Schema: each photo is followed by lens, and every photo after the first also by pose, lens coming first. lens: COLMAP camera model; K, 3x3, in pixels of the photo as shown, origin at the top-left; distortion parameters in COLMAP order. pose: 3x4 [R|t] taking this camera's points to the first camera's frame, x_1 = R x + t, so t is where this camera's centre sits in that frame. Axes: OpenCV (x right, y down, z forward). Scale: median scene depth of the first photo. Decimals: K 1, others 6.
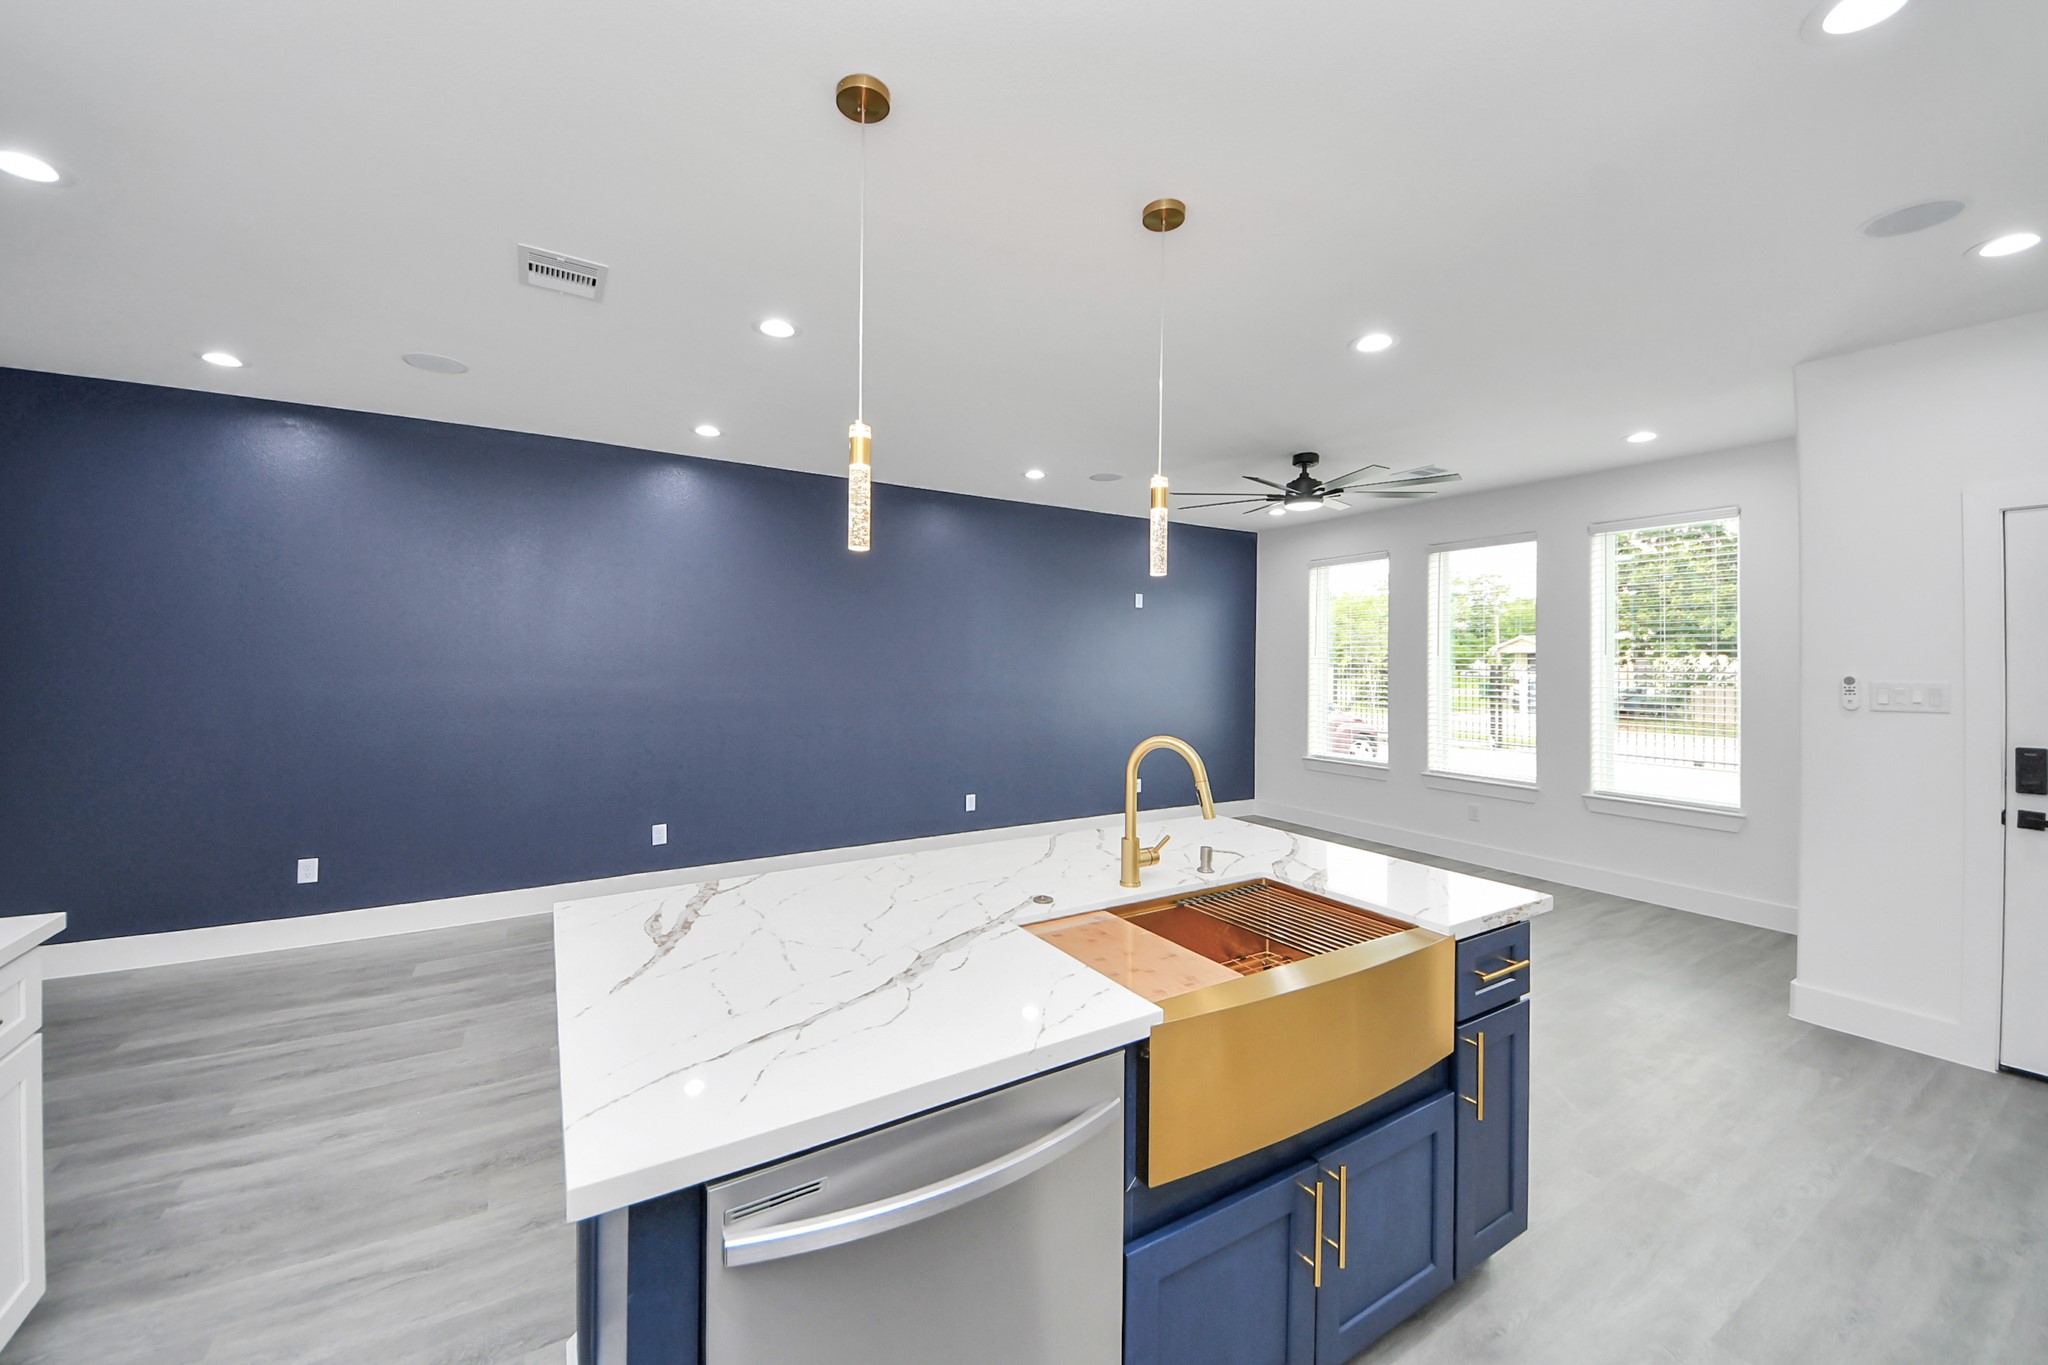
lens RADIAL K [[725.4, 0, 999.7], [0, 725.4, 667.1], [0, 0, 1]] dist [0.043833, -0.022372]
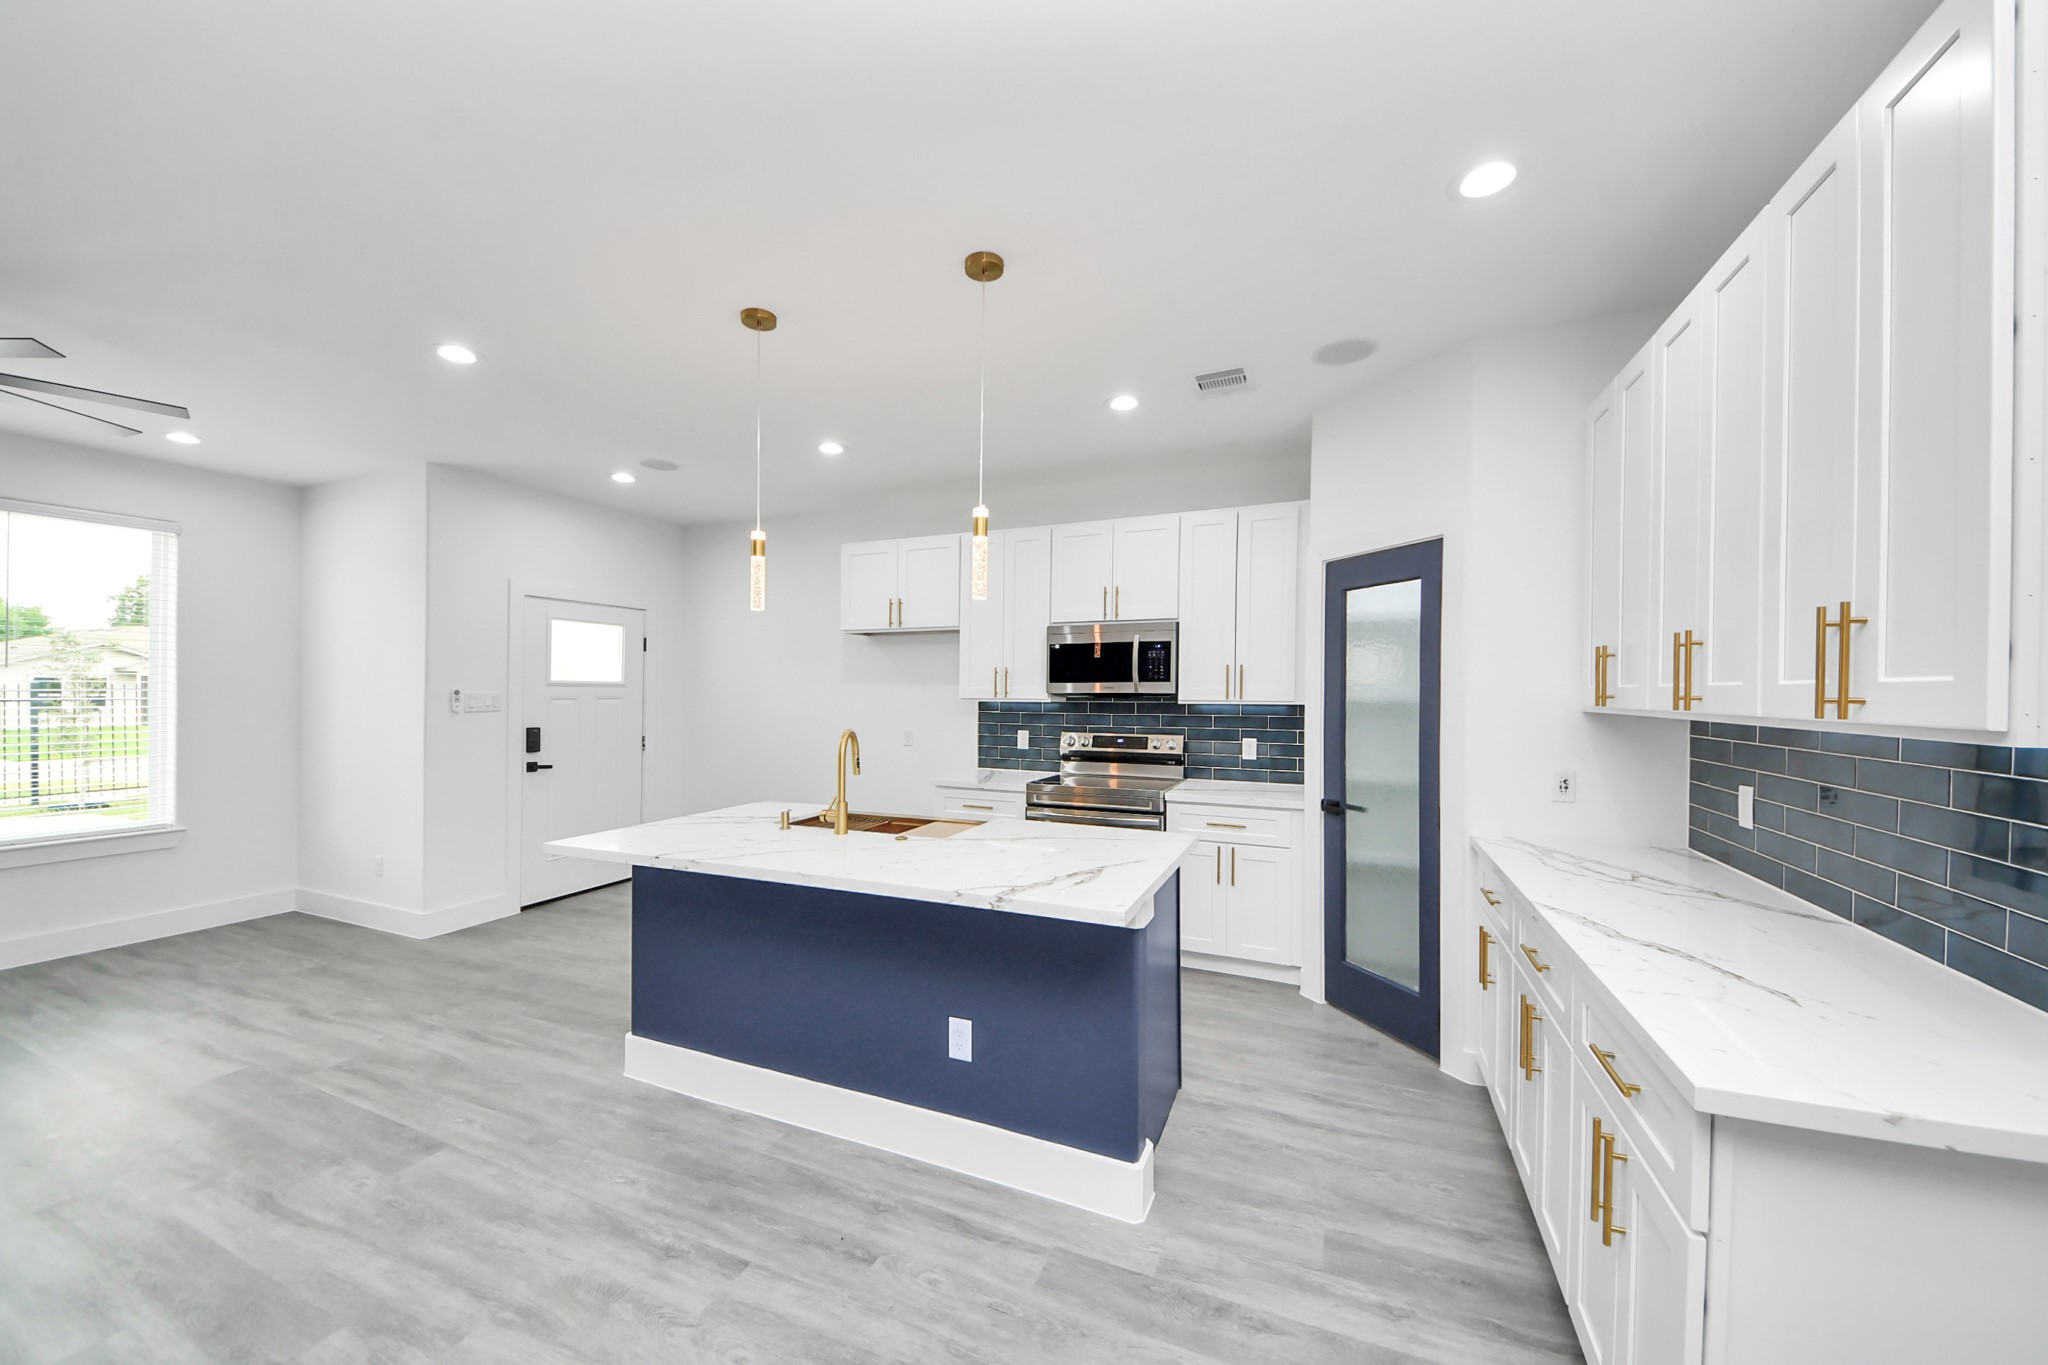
lens RADIAL K [[755.8, 0, 1018.4], [0, 755.8, 681.7], [0, 0, 1]] dist [0.034192, -0.023025]
pose [[-0.571121, -0.001696, 0.820864, -1.082667], [-0.000085, 0.999998, 0.002006, -0.009567], [-0.820866, 0.001076, -0.571120, 1.335449]]
